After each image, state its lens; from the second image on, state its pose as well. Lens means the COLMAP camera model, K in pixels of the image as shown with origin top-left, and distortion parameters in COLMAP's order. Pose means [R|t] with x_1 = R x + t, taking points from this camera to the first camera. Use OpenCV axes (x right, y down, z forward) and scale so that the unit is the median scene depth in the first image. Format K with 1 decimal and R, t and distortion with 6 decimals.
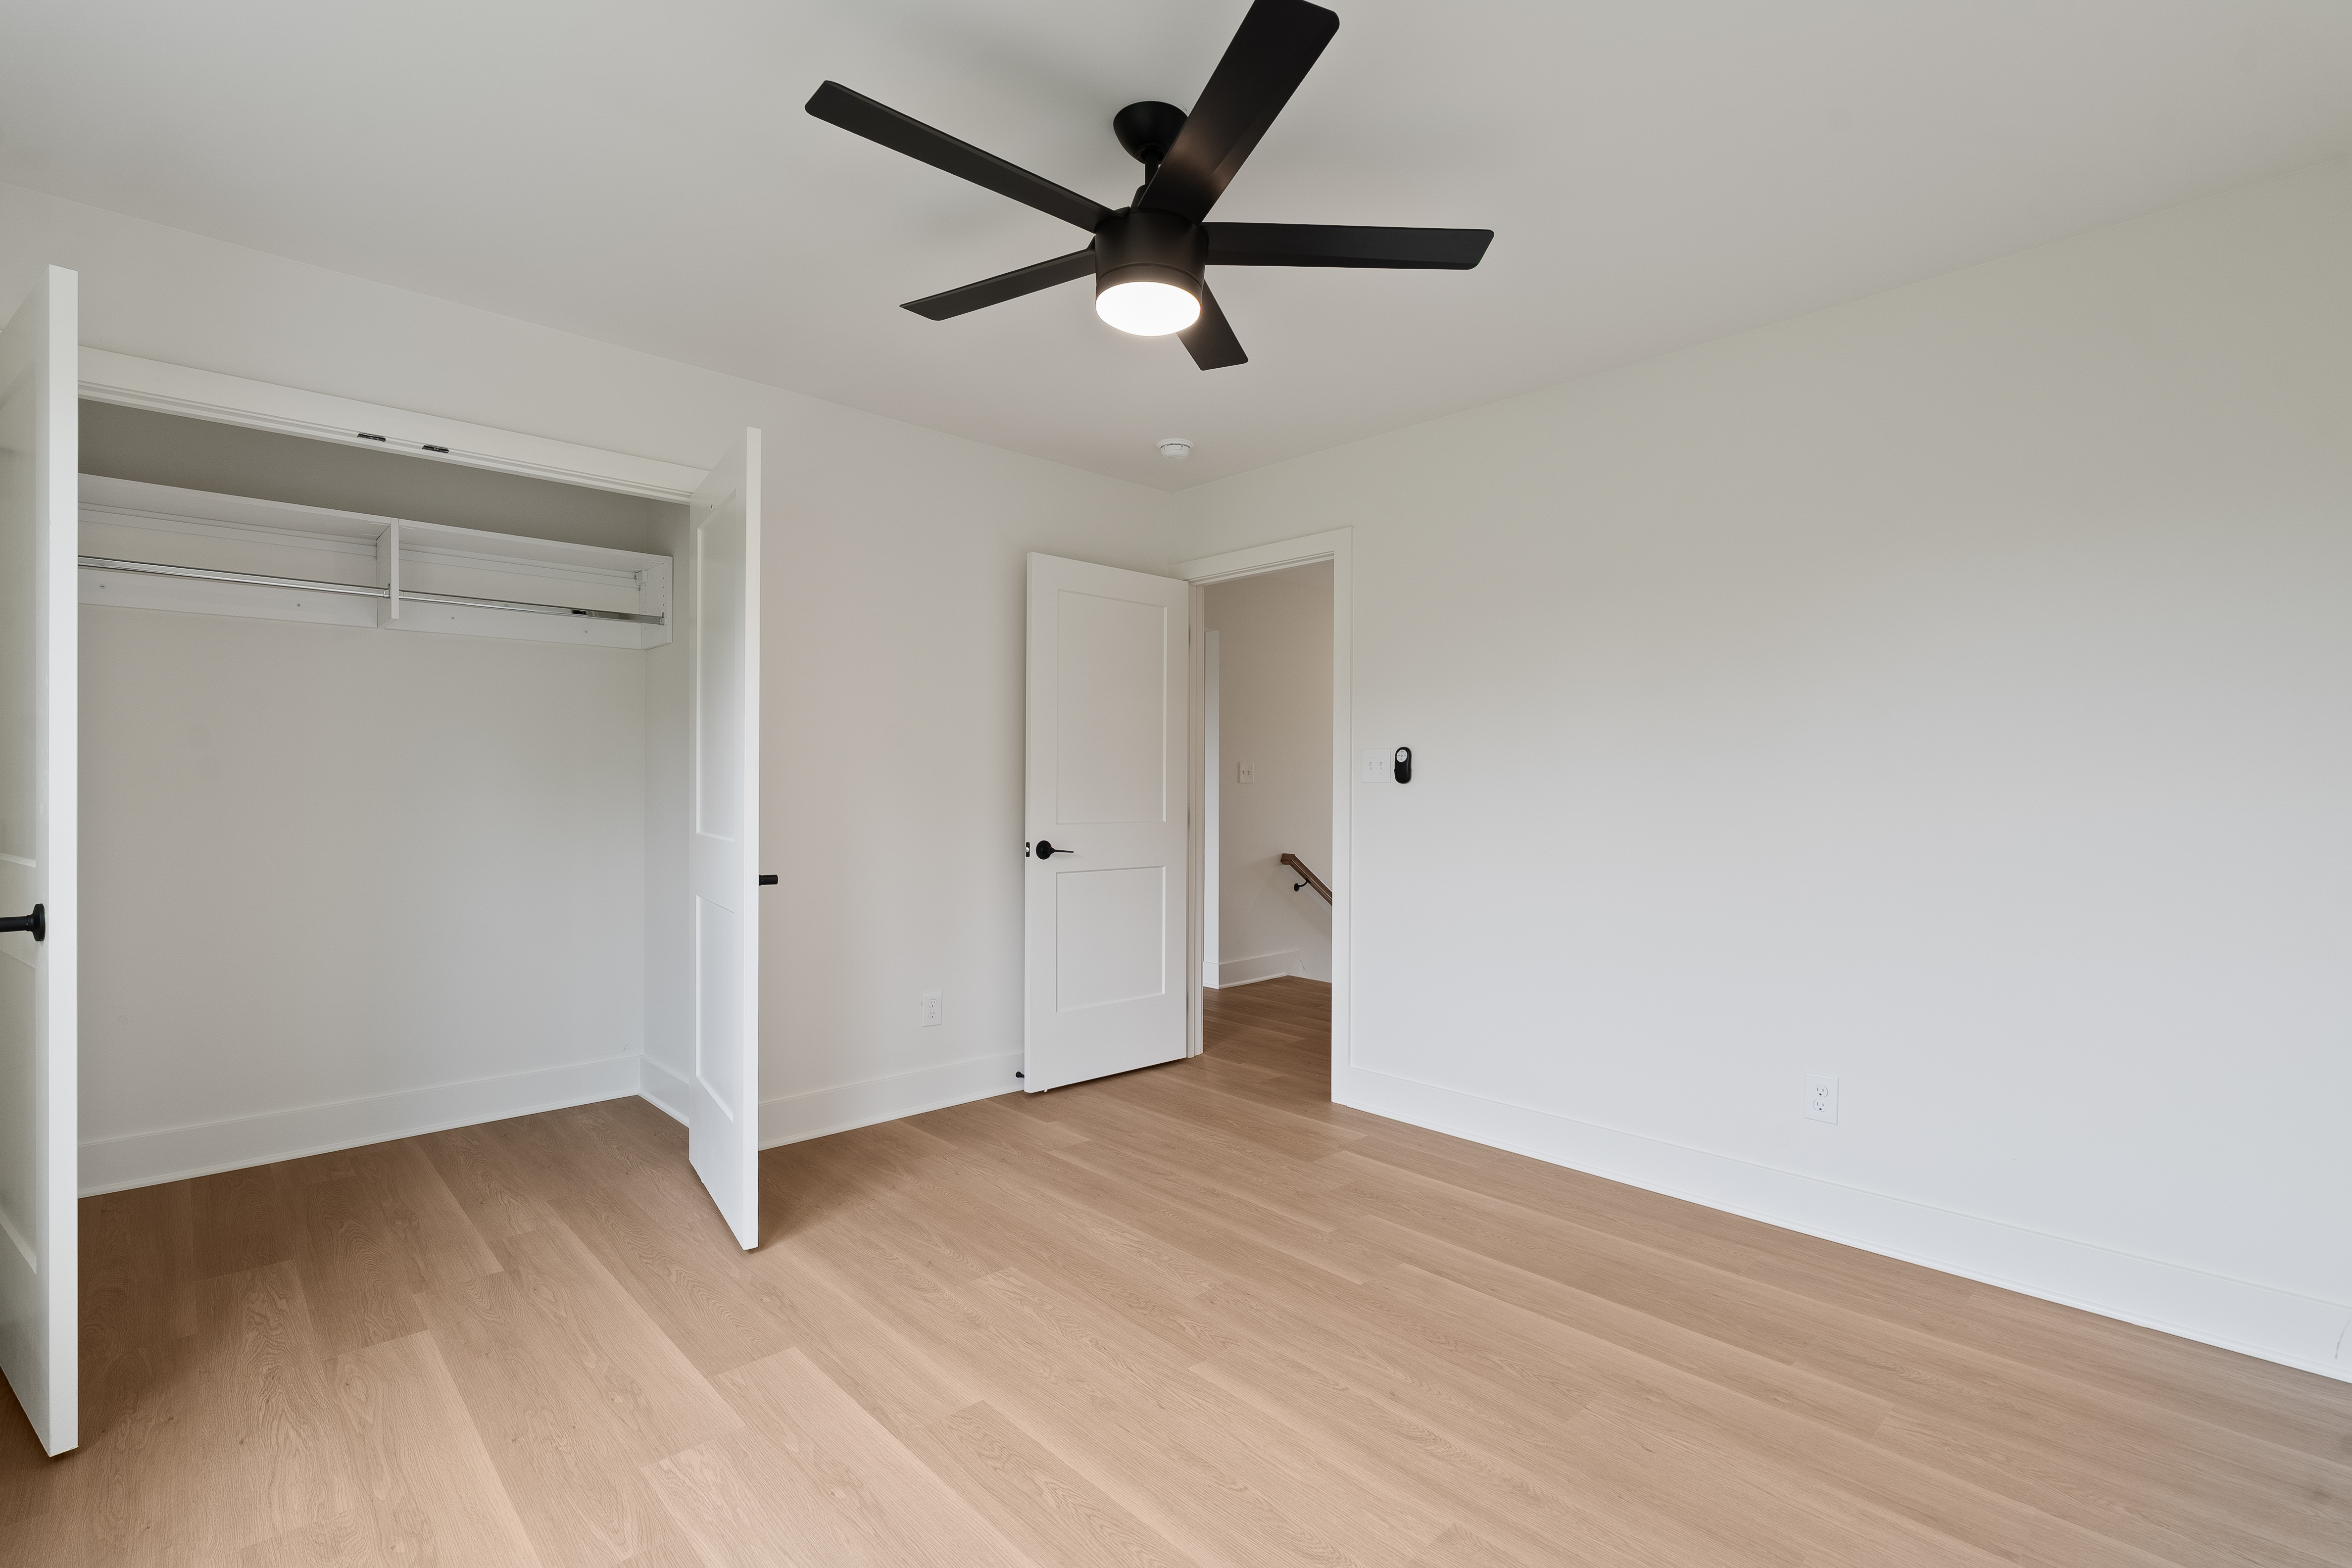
lens RADIAL K [[1073.2, 0, 1163.5], [0, 1073.2, 779.3], [0, 0, 1]] dist [-0.004886, -0.000126]
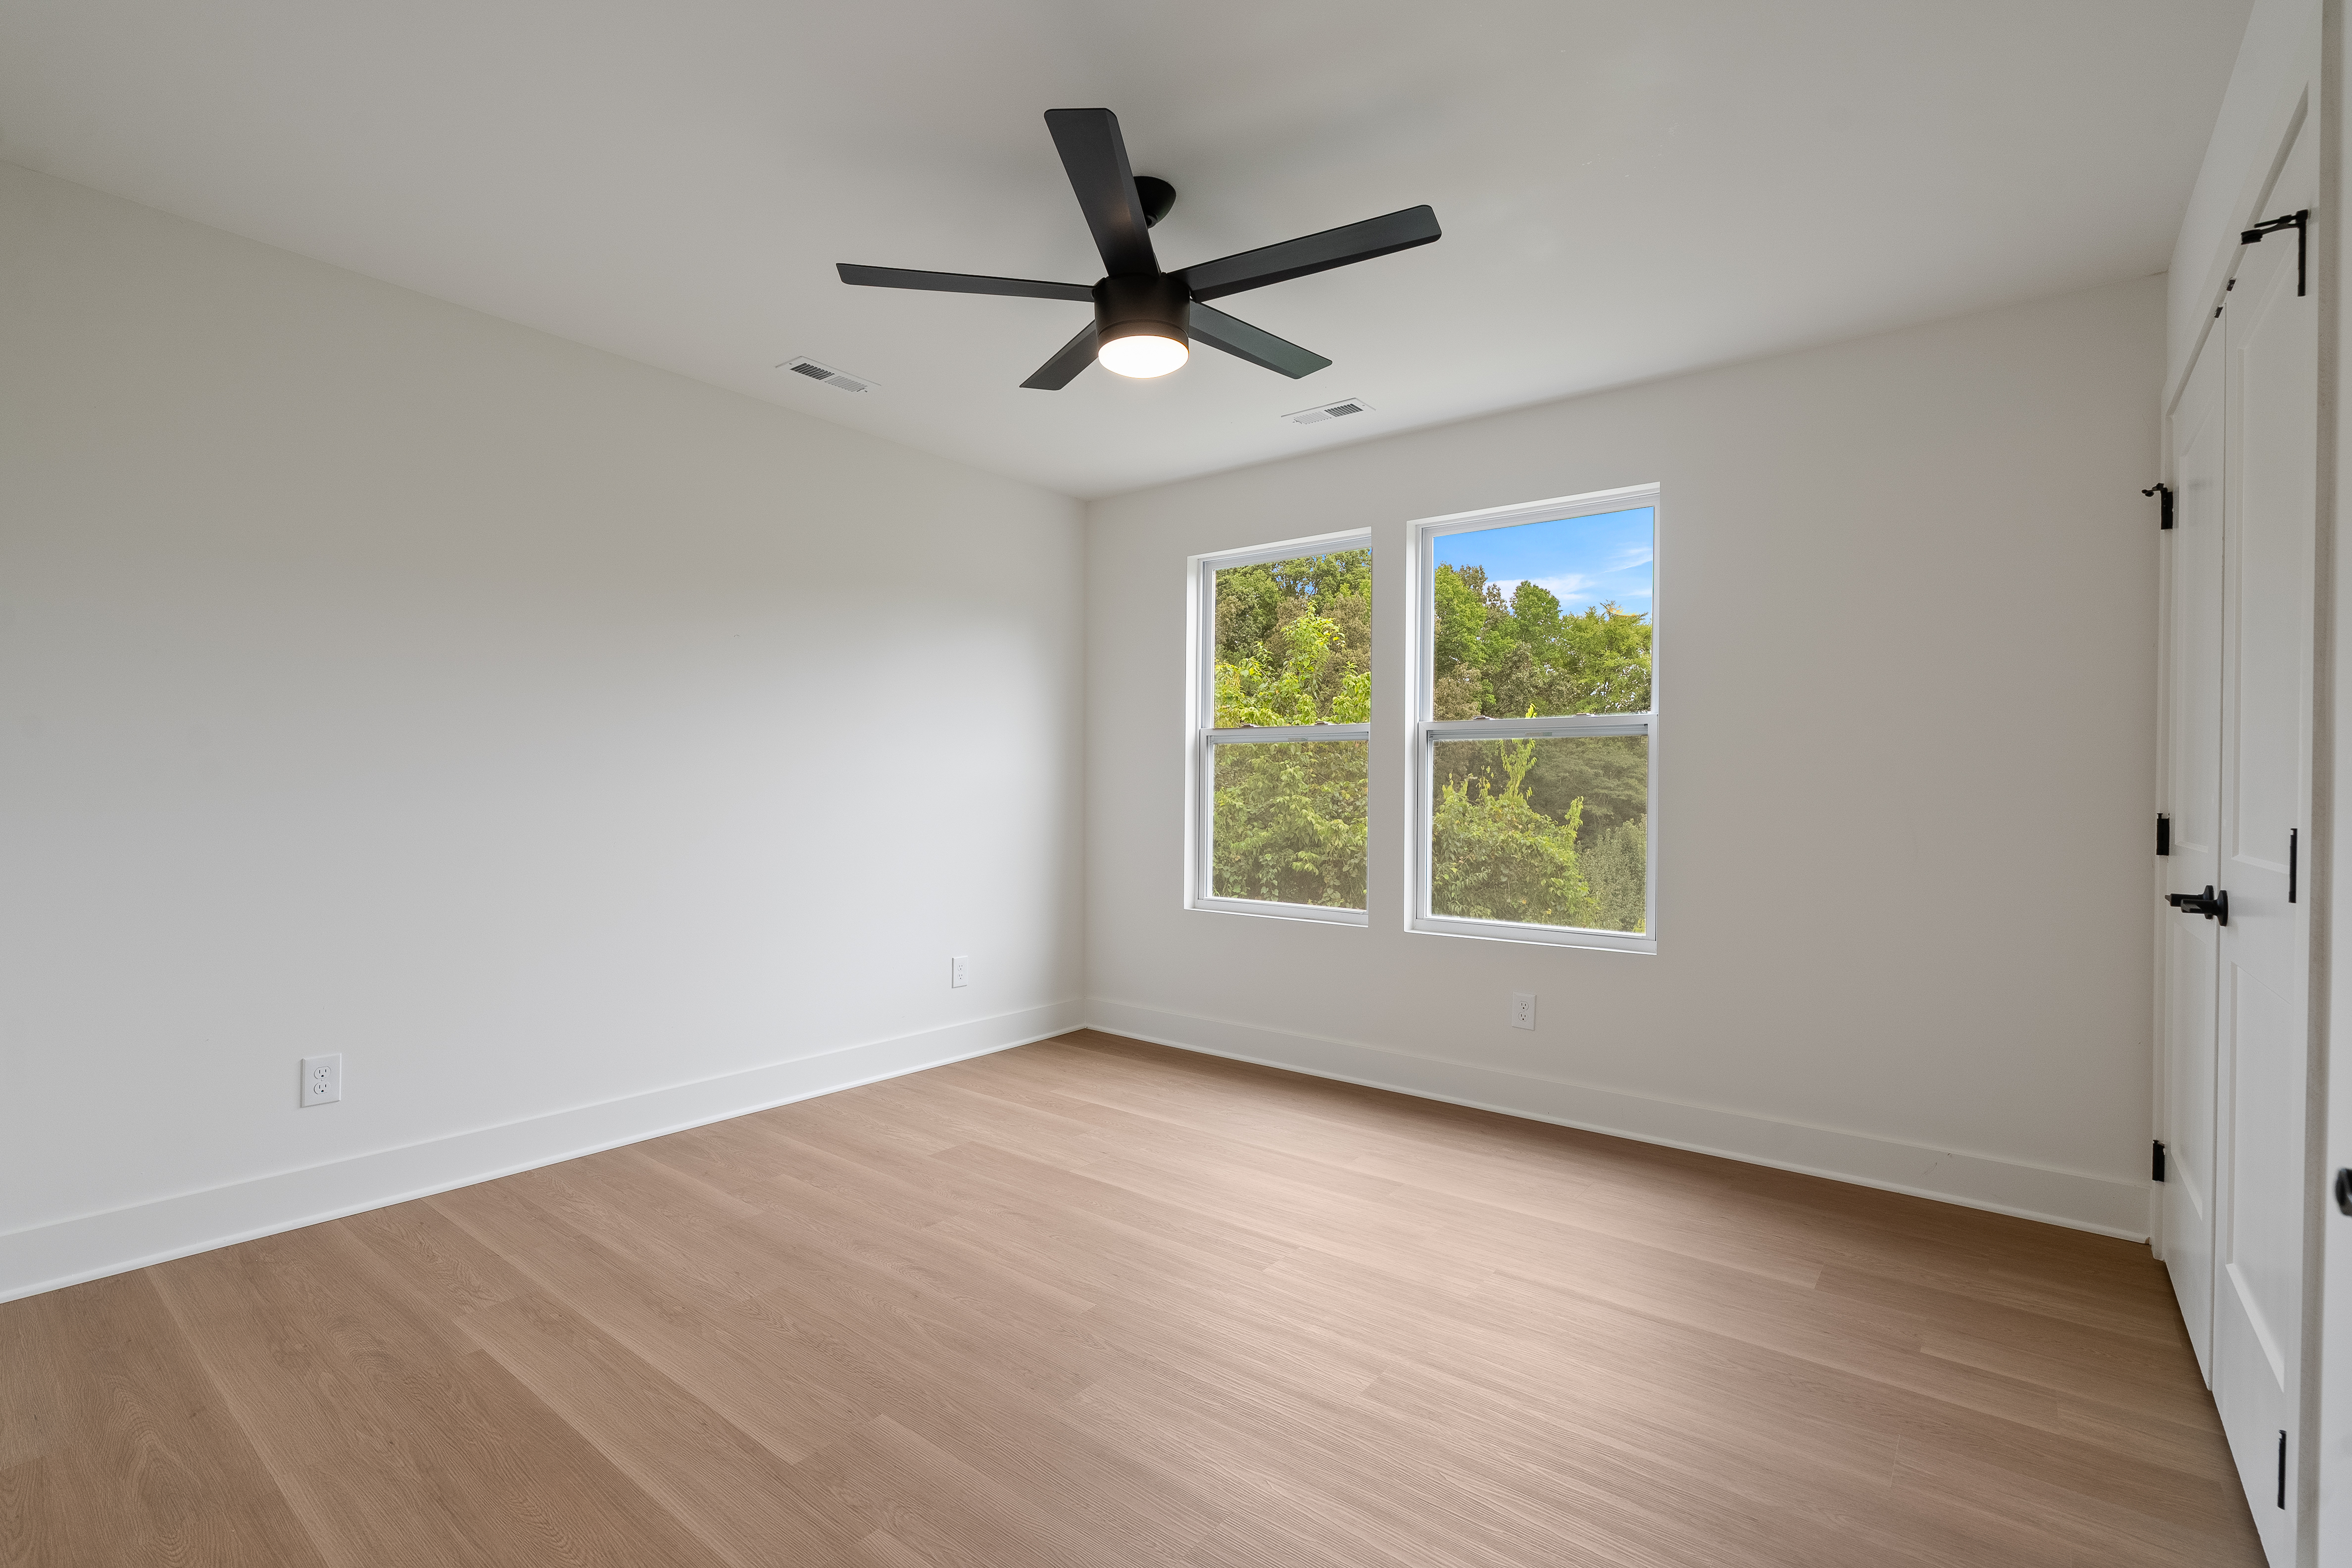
lens RADIAL K [[1073.2, 0, 1176.1], [0, 1073.2, 783.0], [0, 0, 1]] dist [-0.004886, -0.000126]
pose [[-0.988318, -0.014975, -0.151666, 0.120156], [-0.013318, 0.999840, -0.011940, 0.035606], [0.151821, -0.009780, -0.988360, 2.170220]]
